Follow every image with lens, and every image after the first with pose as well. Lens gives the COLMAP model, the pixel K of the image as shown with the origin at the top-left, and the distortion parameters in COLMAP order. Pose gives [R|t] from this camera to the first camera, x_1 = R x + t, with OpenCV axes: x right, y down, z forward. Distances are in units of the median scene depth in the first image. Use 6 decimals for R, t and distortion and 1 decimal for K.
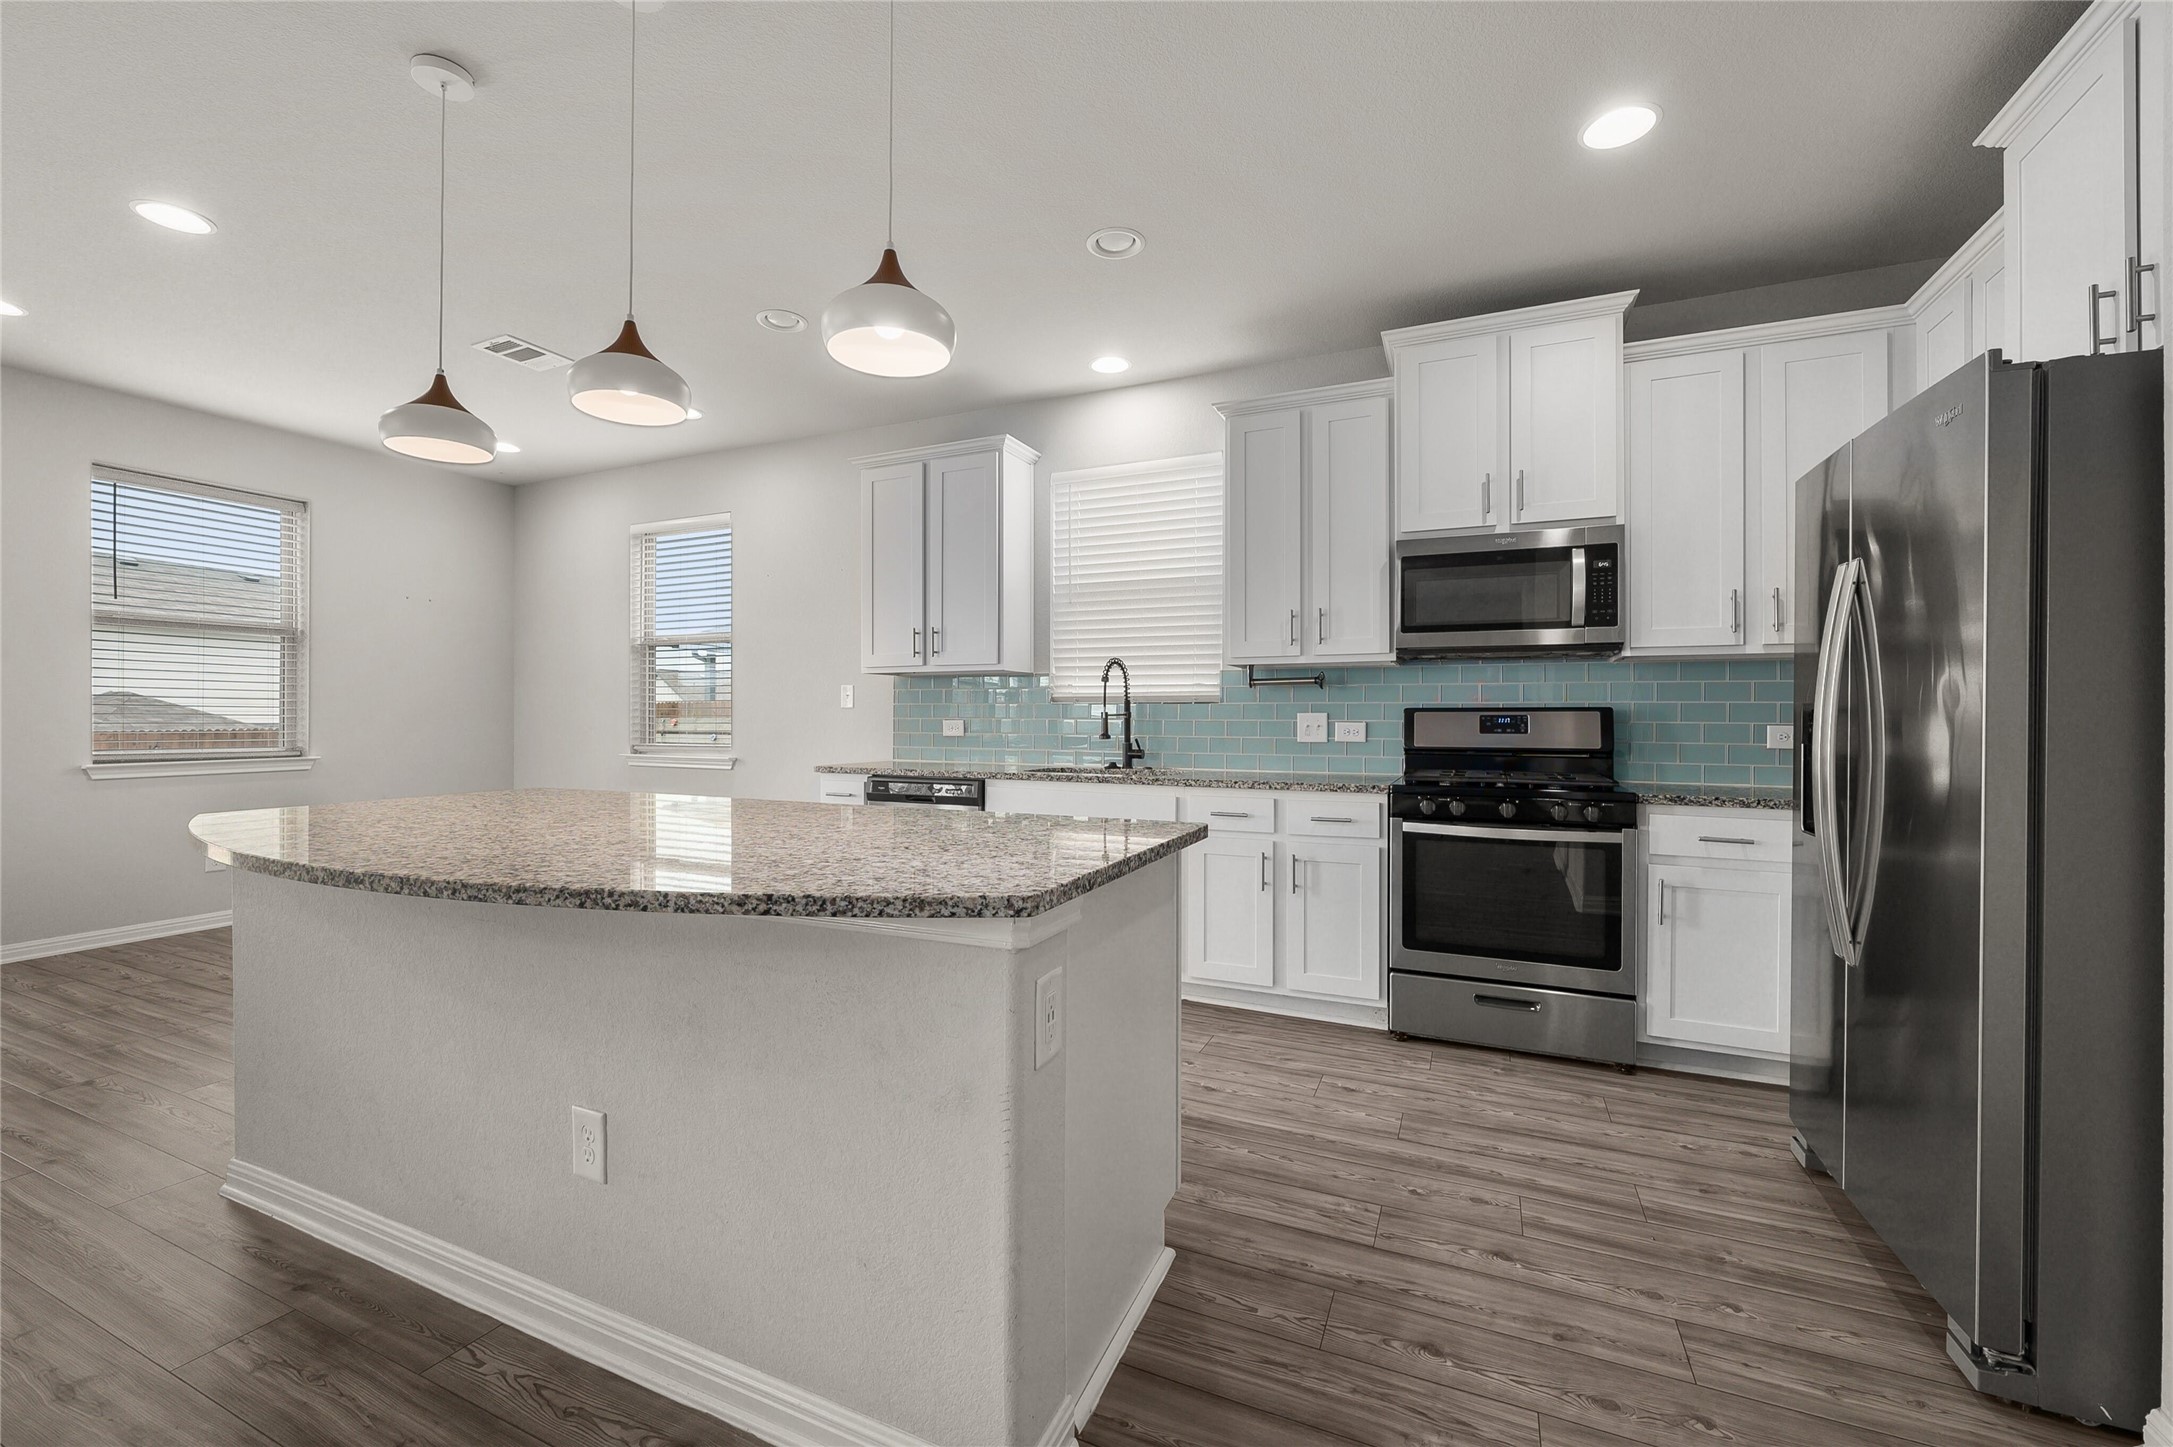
lens RADIAL K [[877.8, 0, 1085.1], [0, 877.8, 718.6], [0, 0, 1]] dist [-0.005470, 0.001151]
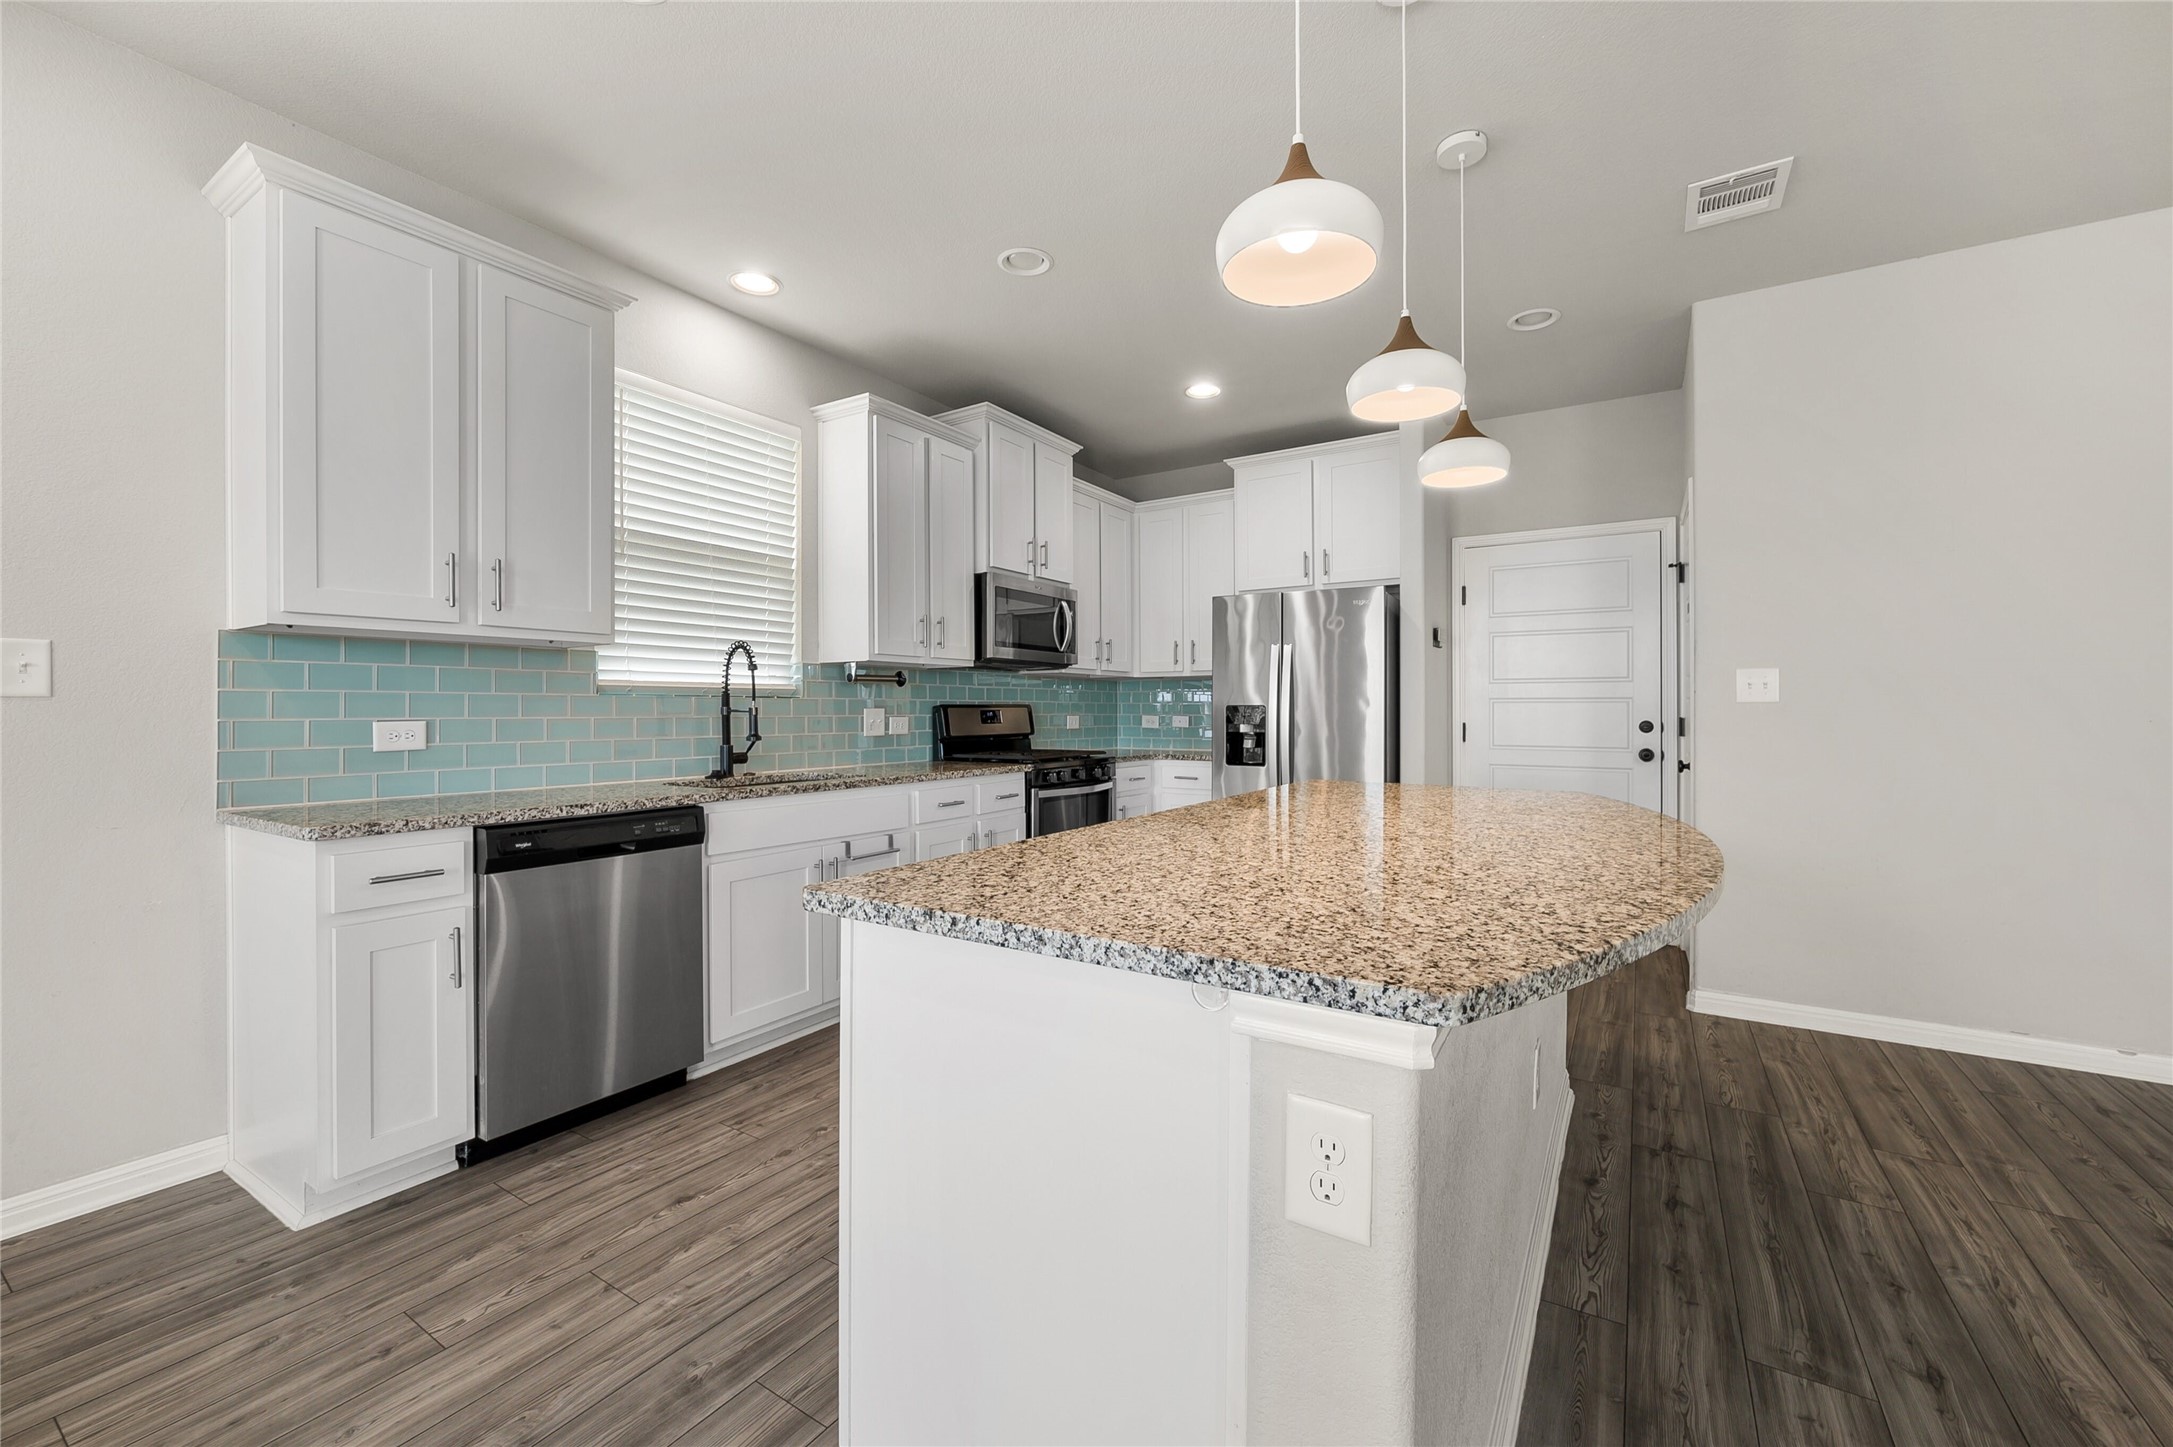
lens RADIAL K [[877.8, 0, 1085.1], [0, 877.8, 718.6], [0, 0, 1]] dist [-0.005470, 0.001151]
pose [[0.140752, -0.012406, 0.989967, -0.952382], [0.002984, 0.999922, 0.012106, -0.008007], [-0.990040, 0.001250, 0.140778, 0.749824]]
